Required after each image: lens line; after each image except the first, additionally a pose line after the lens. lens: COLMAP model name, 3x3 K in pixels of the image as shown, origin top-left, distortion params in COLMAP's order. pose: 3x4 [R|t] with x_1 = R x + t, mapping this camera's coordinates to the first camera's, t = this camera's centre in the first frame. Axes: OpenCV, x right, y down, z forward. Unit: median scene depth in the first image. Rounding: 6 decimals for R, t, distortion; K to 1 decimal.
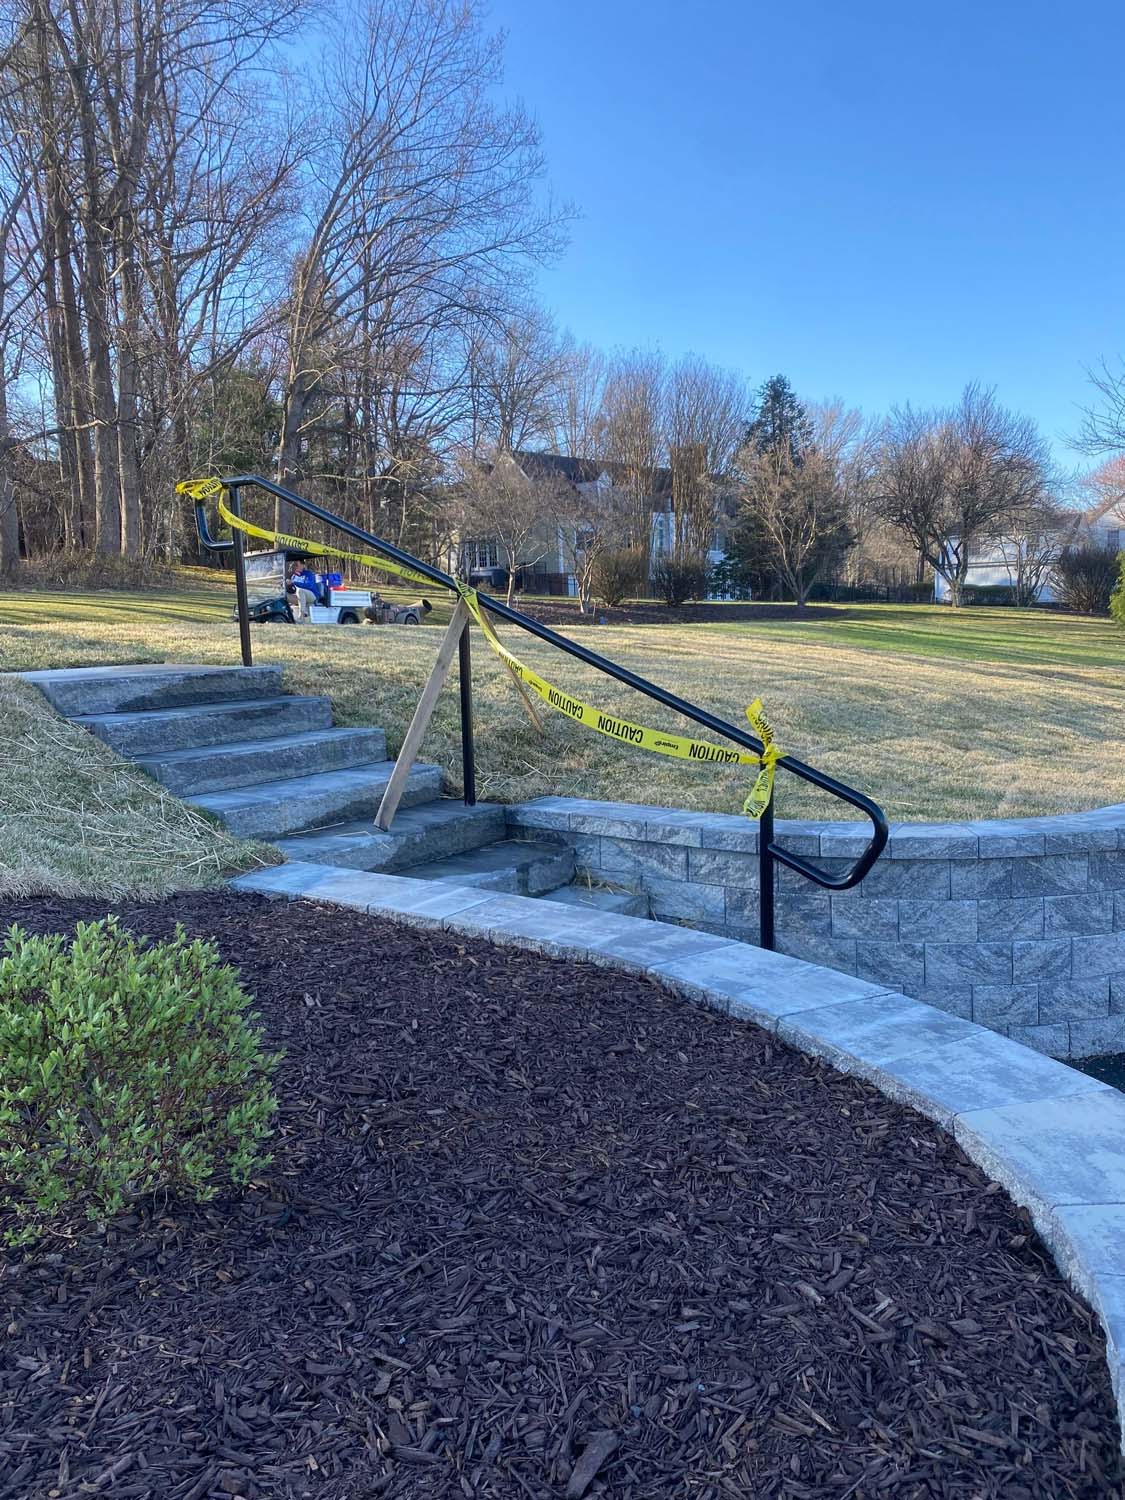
lens RADIAL K [[1154.8, 0, 562.5], [0, 1154.8, 783.5], [0, 0, 1]] dist [0.011494, -0.077069]
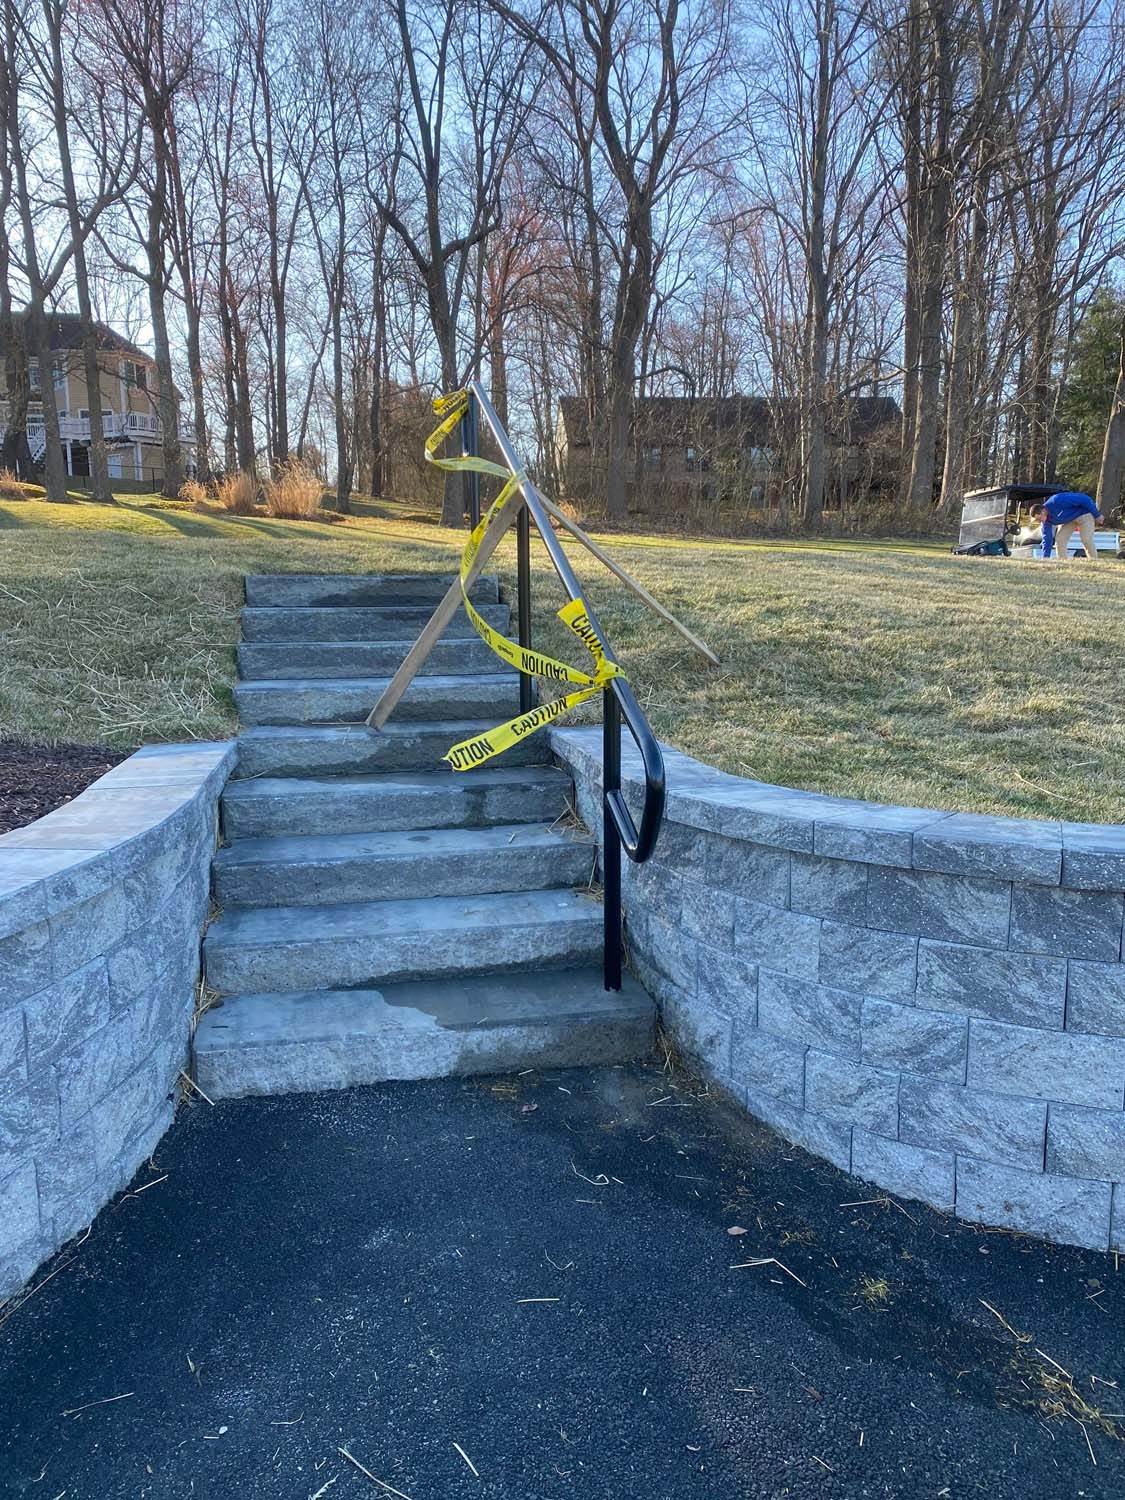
lens RADIAL K [[1144.4, 0, 562.5], [0, 1144.4, 750.0], [0, 0, 1]] dist [0.010353, -0.005903]
pose [[0.740210, 0.117725, -0.661989, 0.663777], [-0.110368, 0.992472, 0.053089, -0.012592], [0.663256, 0.033765, 0.747631, 0.410926]]
